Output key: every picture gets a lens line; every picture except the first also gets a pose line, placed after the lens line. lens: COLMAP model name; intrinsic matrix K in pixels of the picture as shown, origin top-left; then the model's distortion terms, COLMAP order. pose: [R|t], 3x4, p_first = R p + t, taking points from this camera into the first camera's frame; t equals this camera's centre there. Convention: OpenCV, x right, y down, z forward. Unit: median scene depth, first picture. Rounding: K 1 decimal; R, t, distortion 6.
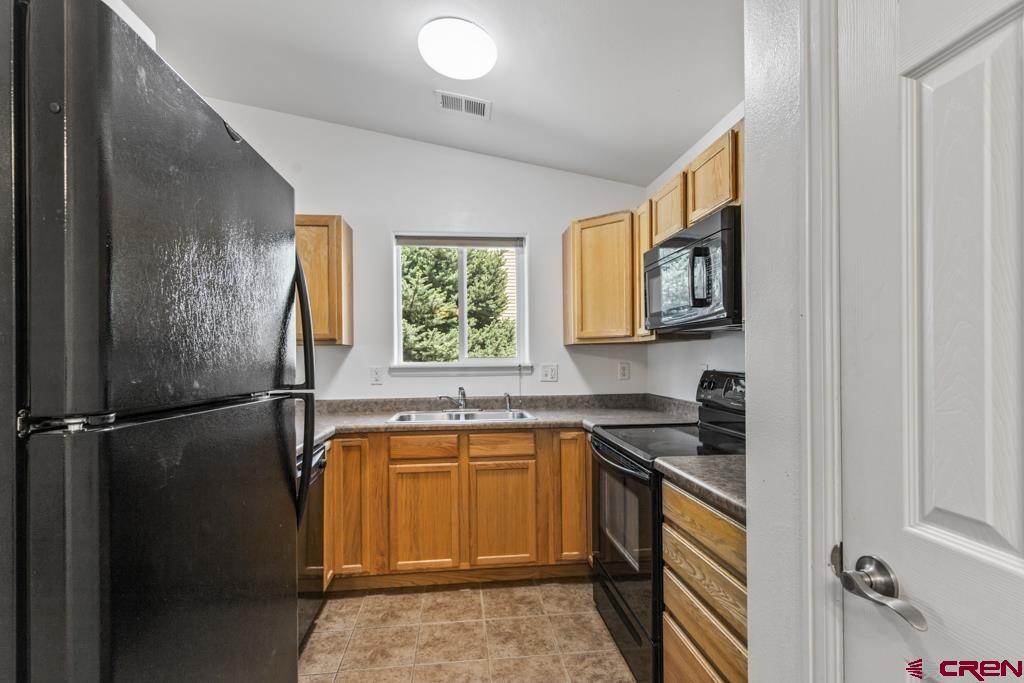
lens RADIAL K [[474.2, 0, 513.5], [0, 474.2, 351.3], [0, 0, 1]] dist [0.000521, -0.000094]
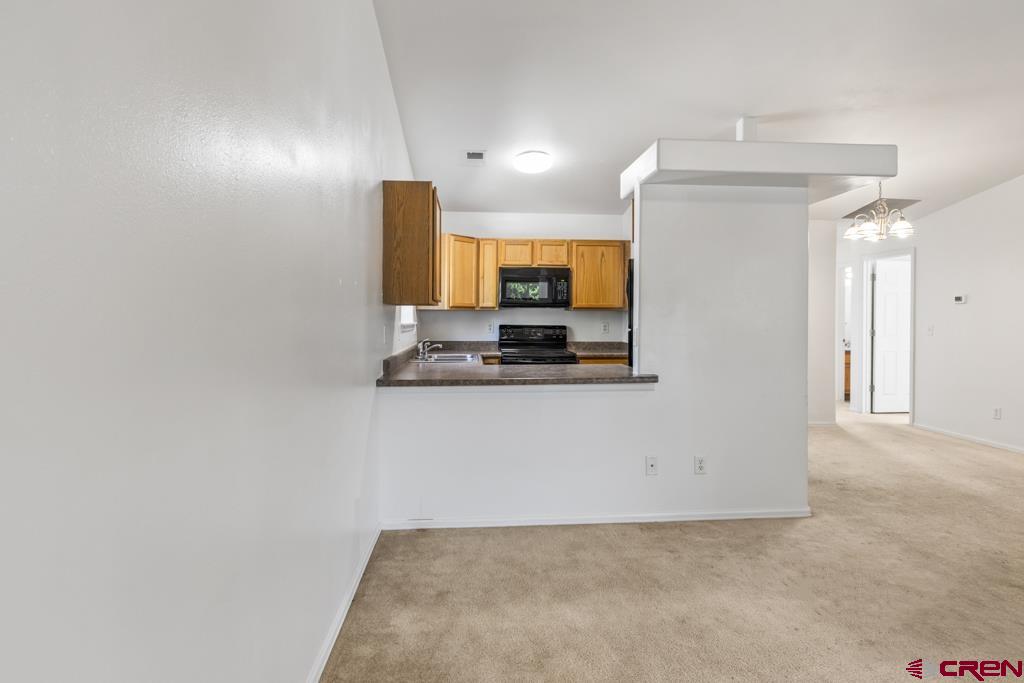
lens RADIAL K [[542.5, 0, 512.6], [0, 542.5, 317.9], [0, 0, 1]] dist [-0.000128, -0.000234]
pose [[0.027089, 0.009388, 0.999589, -1.914845], [-0.015692, 0.999837, -0.008966, 0.028019], [-0.999510, -0.015443, 0.027232, 0.833628]]
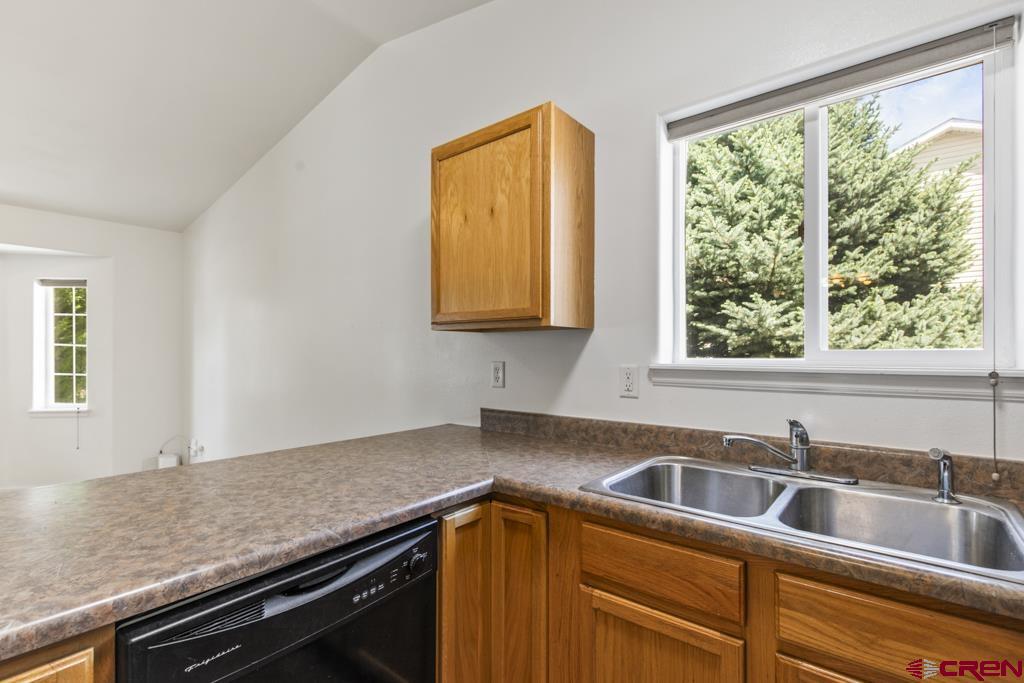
lens RADIAL K [[474.2, 0, 513.5], [0, 474.2, 351.3], [0, 0, 1]] dist [0.000521, -0.000094]
pose [[0.704390, 0.007861, -0.709769, 0.014965], [0.003595, 0.999886, 0.014641, 0.008115], [0.709804, -0.012864, 0.704282, 0.613109]]
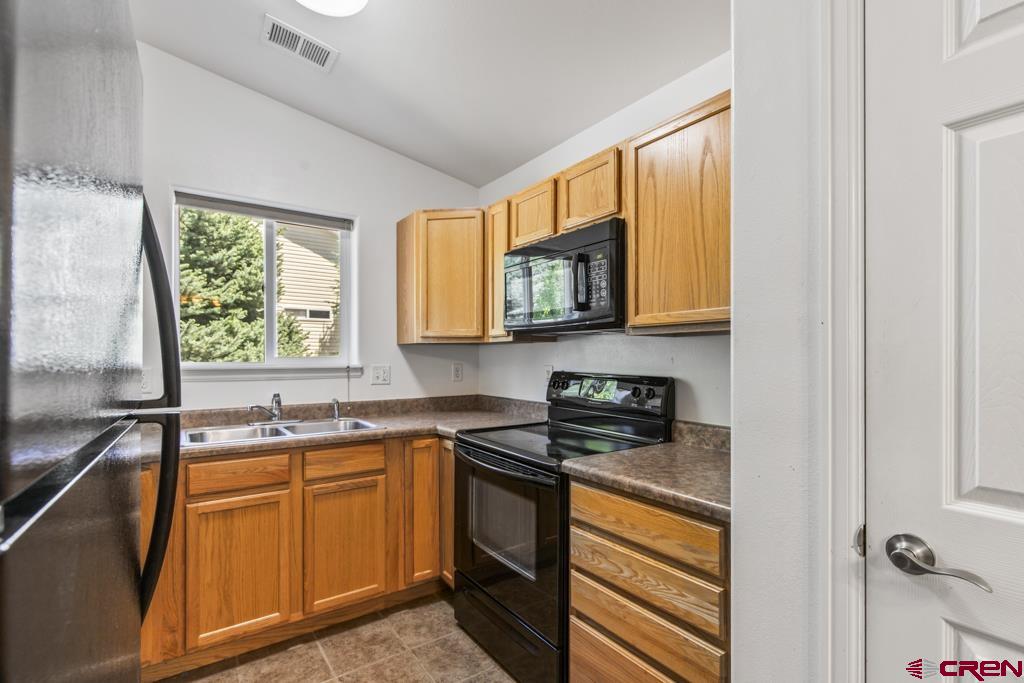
lens RADIAL K [[470.6, 0, 515.9], [0, 470.6, 349.5], [0, 0, 1]] dist [-0.002343, -0.000254]
pose [[0.873634, 0.016196, 0.486314, -0.168935], [-0.014002, 0.999869, -0.008146, 0.001441], [-0.486382, 0.000307, 0.873746, 0.122327]]
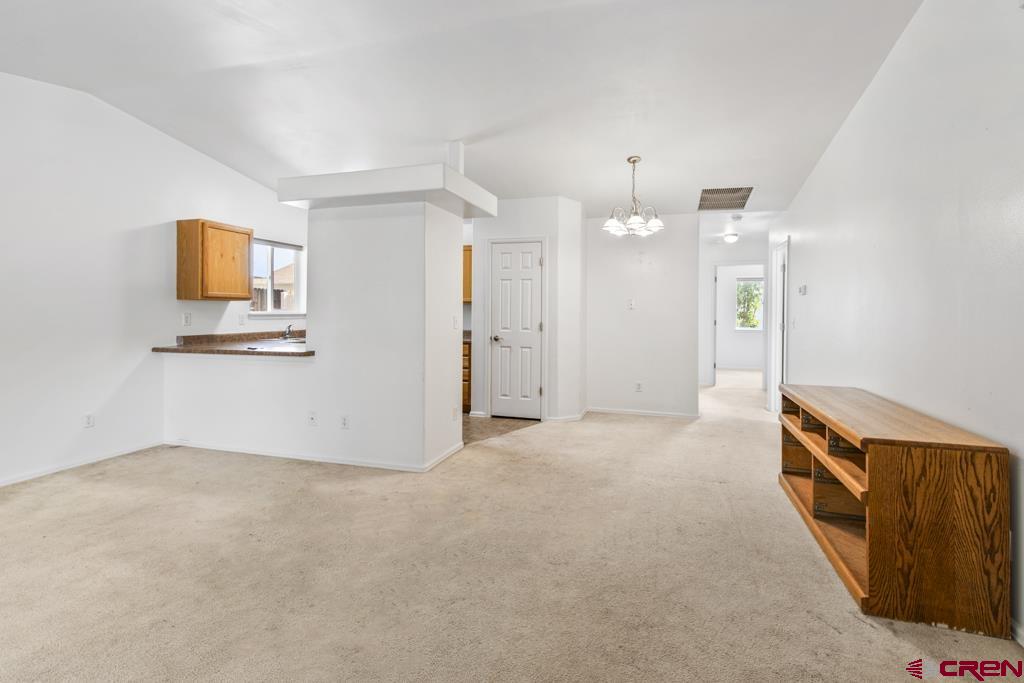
lens RADIAL K [[489.6, 0, 511.7], [0, 489.6, 310.9], [0, 0, 1]] dist [0.001442, 0.000239]
pose [[0.403873, 0.013918, 0.914709, -1.790141], [-0.020492, 0.999771, -0.006164, 0.014263], [-0.914586, -0.016254, 0.404065, -0.689792]]
